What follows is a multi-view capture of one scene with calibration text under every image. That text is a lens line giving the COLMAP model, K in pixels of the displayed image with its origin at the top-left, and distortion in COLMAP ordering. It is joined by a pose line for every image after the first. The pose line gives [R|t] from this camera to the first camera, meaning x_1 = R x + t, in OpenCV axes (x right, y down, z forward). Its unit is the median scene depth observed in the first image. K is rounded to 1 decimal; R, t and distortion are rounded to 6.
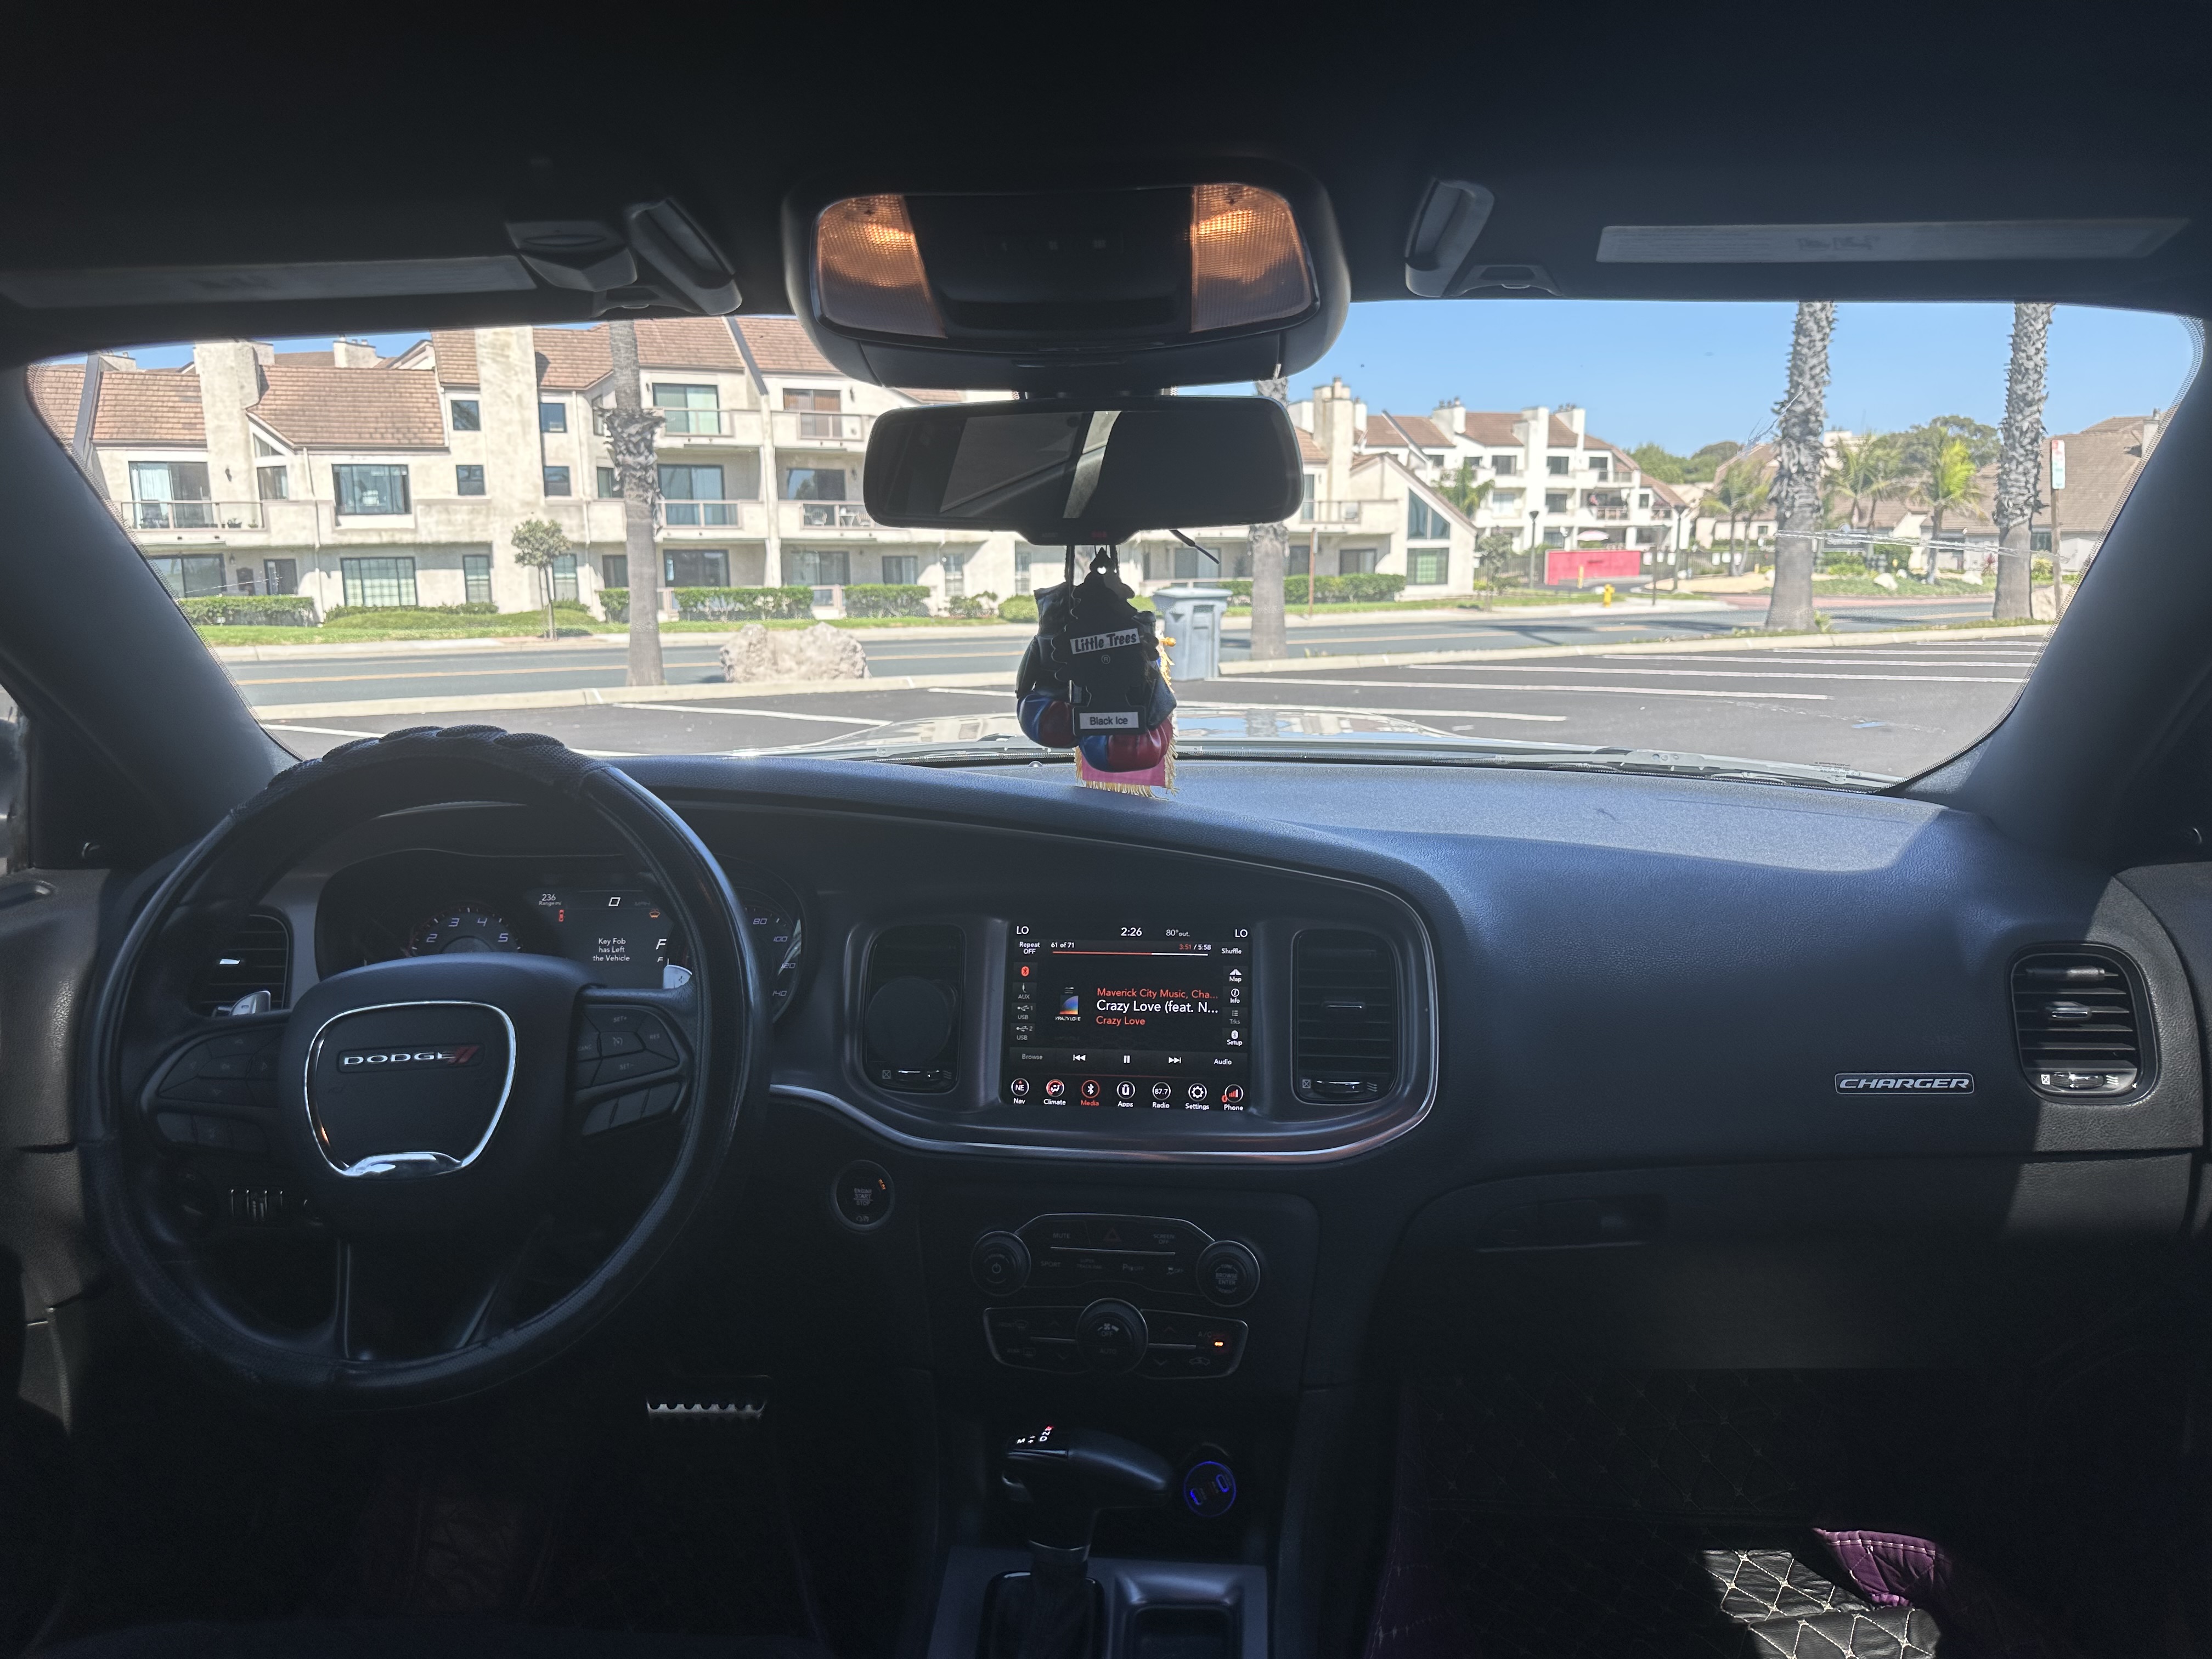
lens RADIAL K [[1564.1, 0, 1106.0], [0, 1564.1, 829.5], [0, 0, 1]] dist [0.105054, -0.160266]
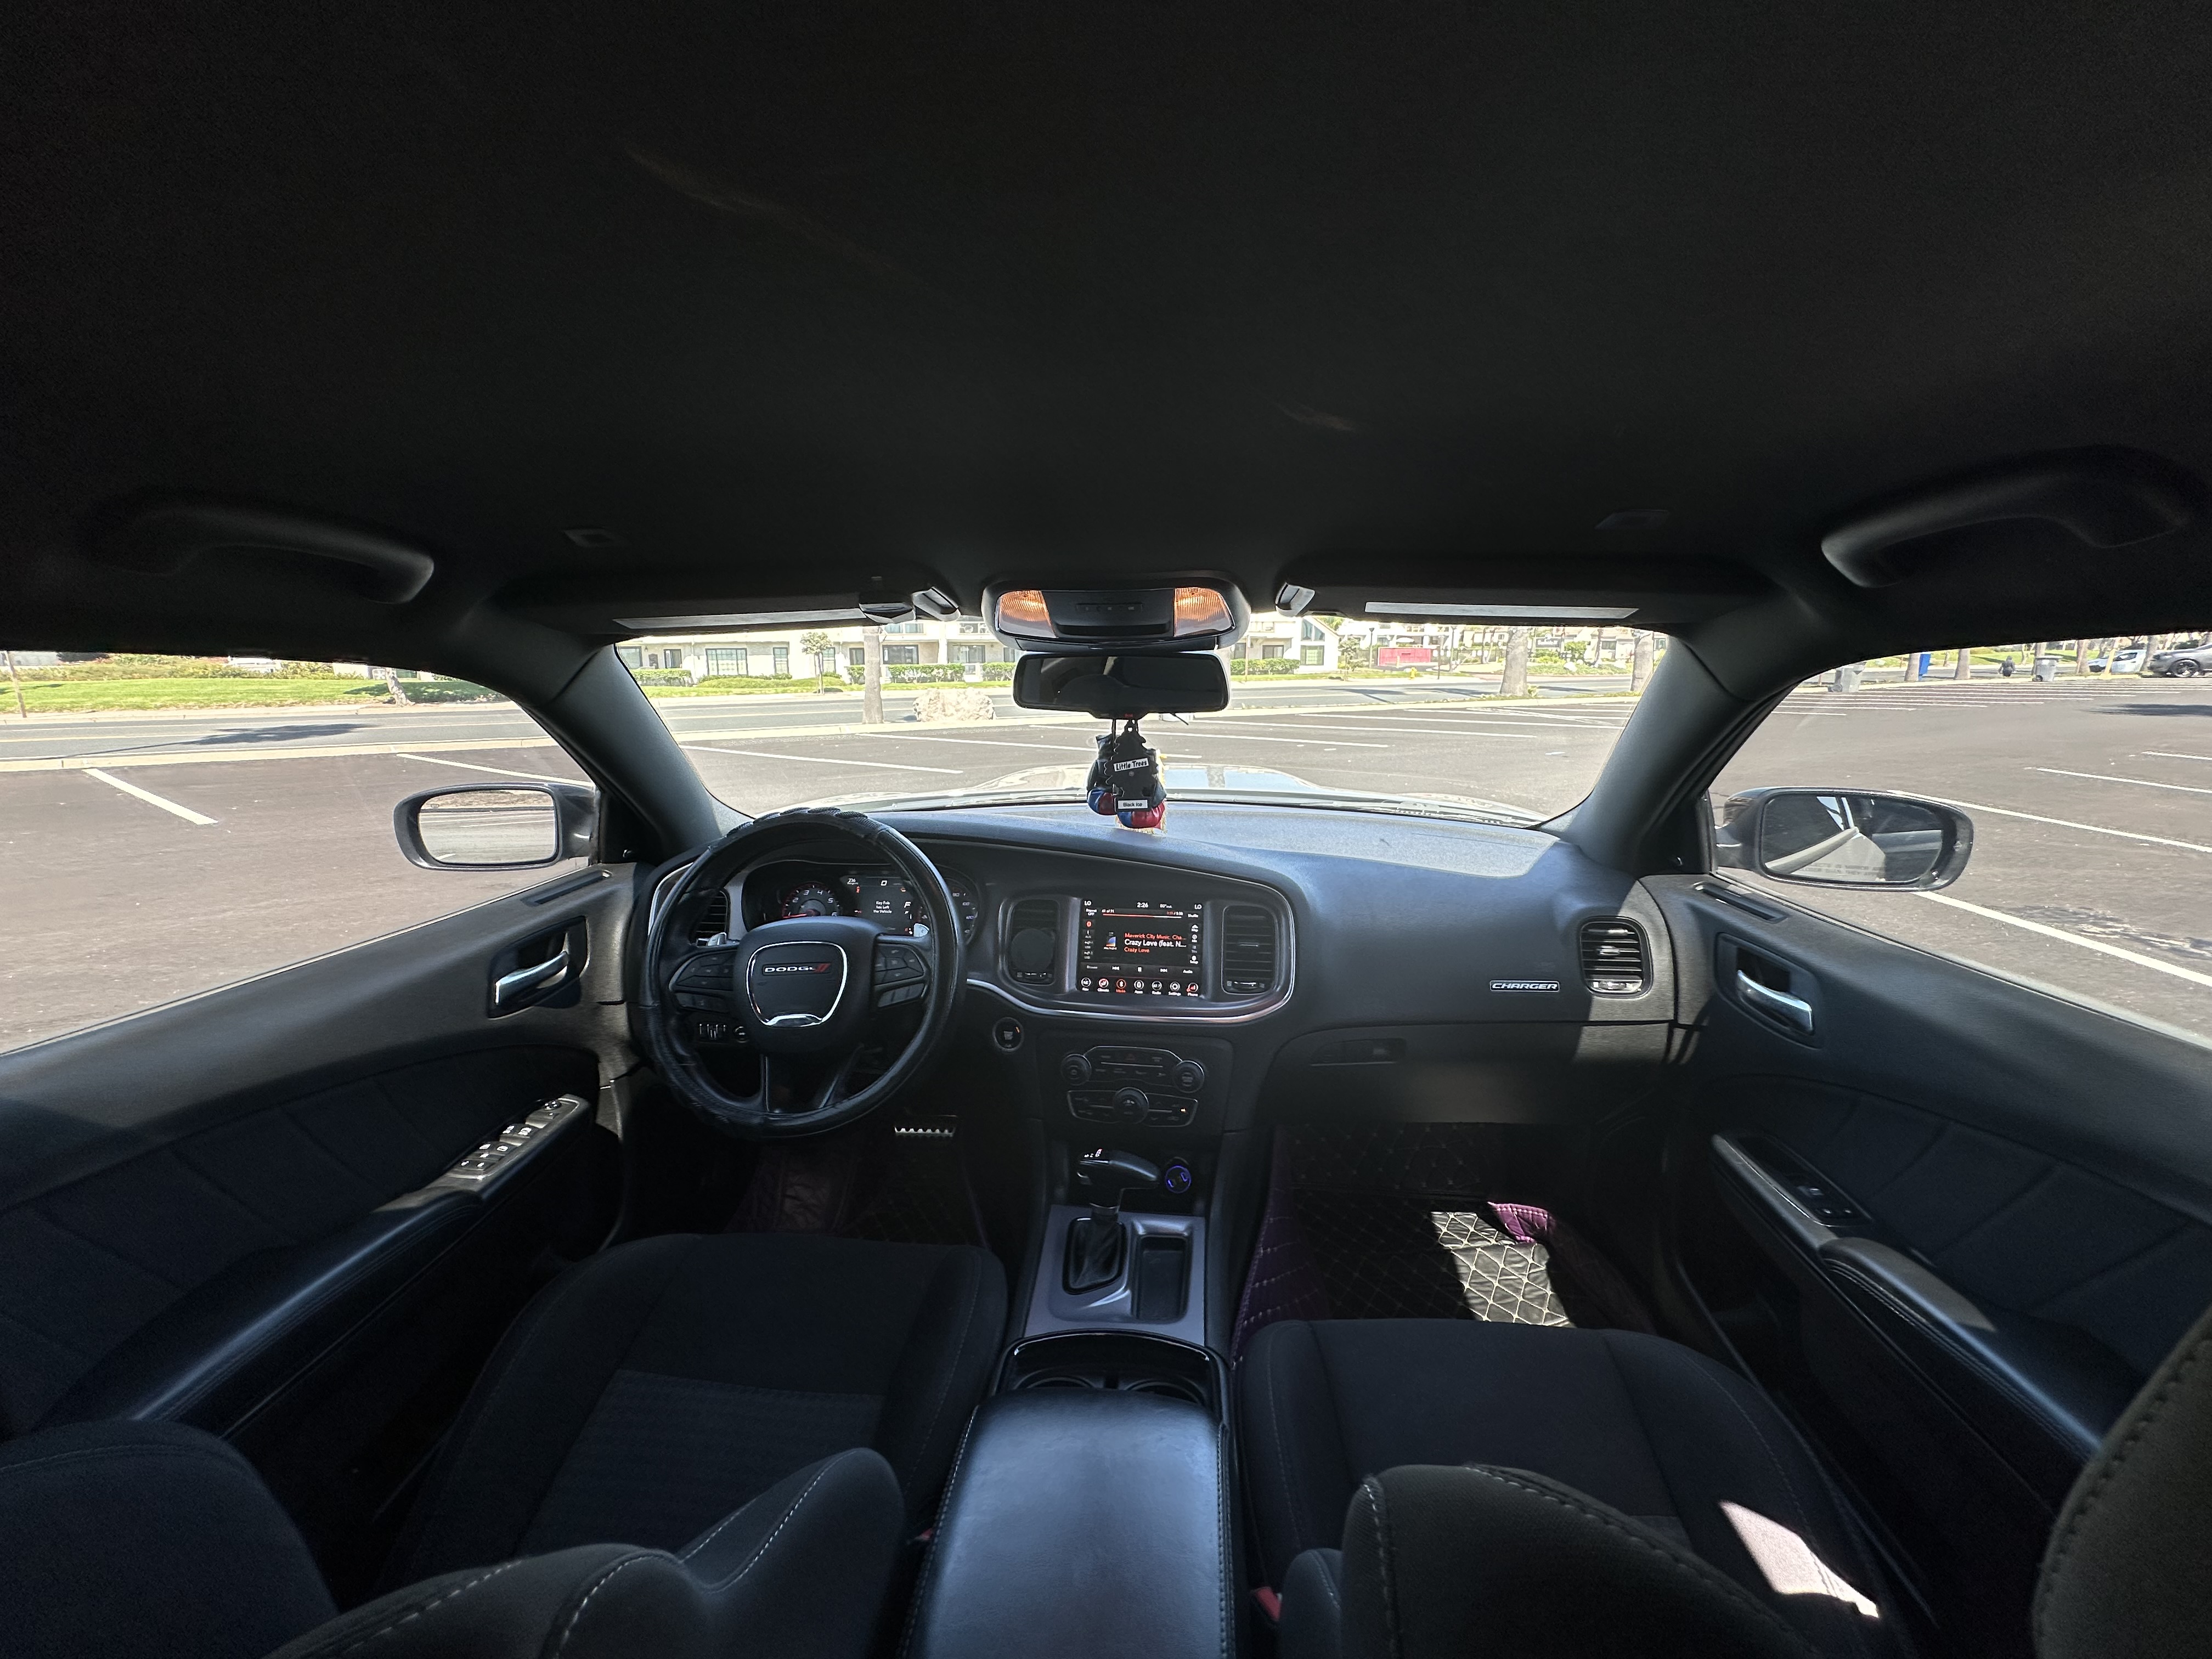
lens RADIAL K [[885.8, 0, 1110.0], [0, 885.8, 819.7], [0, 0, 1]] dist [0.000026, -0.000004]
pose [[0.999738, 0.010523, -0.020327, -0.003748], [-0.010117, 0.999749, 0.019974, -0.068231], [0.020532, -0.019763, 0.999594, -0.130087]]
